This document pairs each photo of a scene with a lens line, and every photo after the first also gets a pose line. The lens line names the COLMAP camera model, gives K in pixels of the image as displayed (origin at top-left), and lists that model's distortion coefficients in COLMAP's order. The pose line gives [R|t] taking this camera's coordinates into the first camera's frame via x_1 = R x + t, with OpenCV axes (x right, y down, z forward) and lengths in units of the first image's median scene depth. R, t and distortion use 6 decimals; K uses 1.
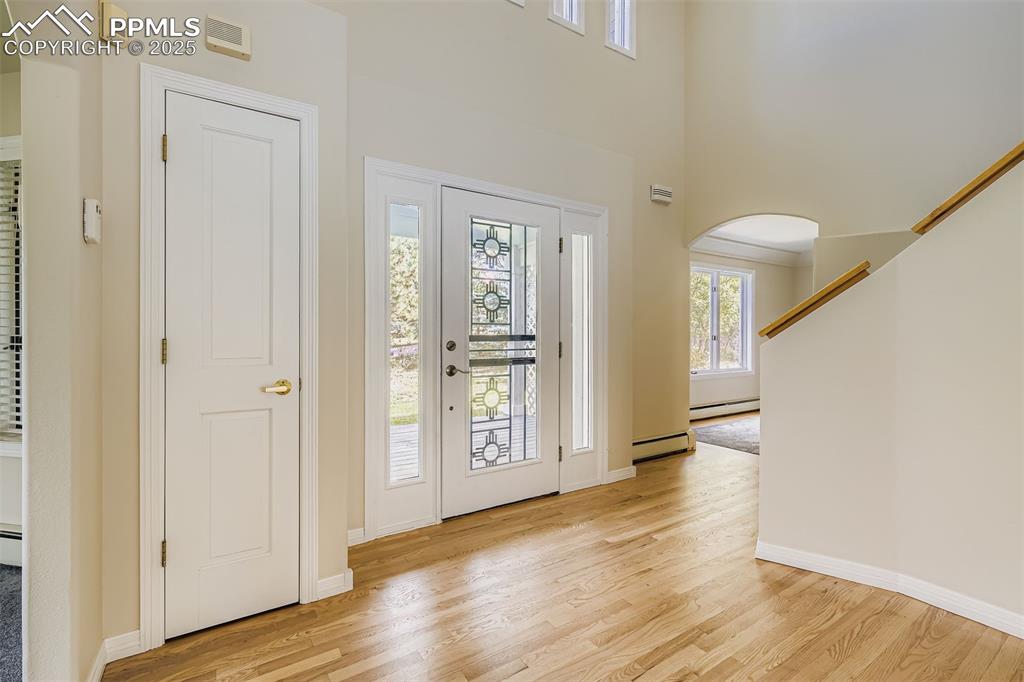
lens RADIAL K [[455.9, 0, 509.5], [0, 455.9, 338.8], [0, 0, 1]] dist [0.001734, 0.001541]
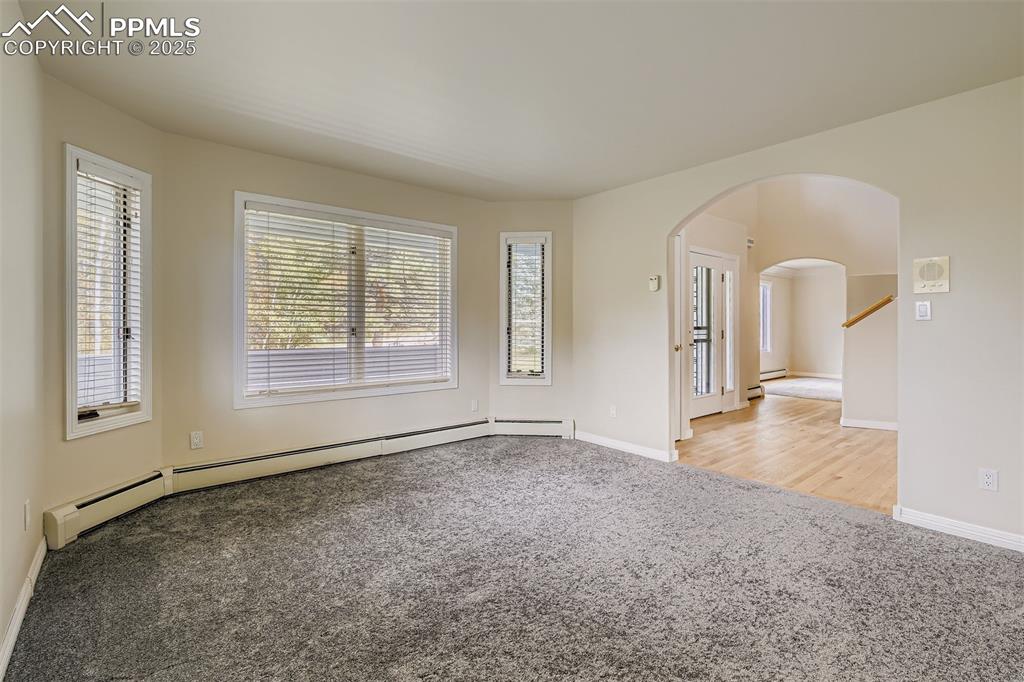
lens RADIAL K [[455.9, 0, 513.8], [0, 455.9, 336.4], [0, 0, 1]] dist [0.001734, 0.001541]
pose [[0.993584, -0.000297, 0.113095, -0.685742], [-0.001305, 0.999900, 0.014091, 0.003859], [-0.113088, -0.014148, 0.993484, -0.537327]]
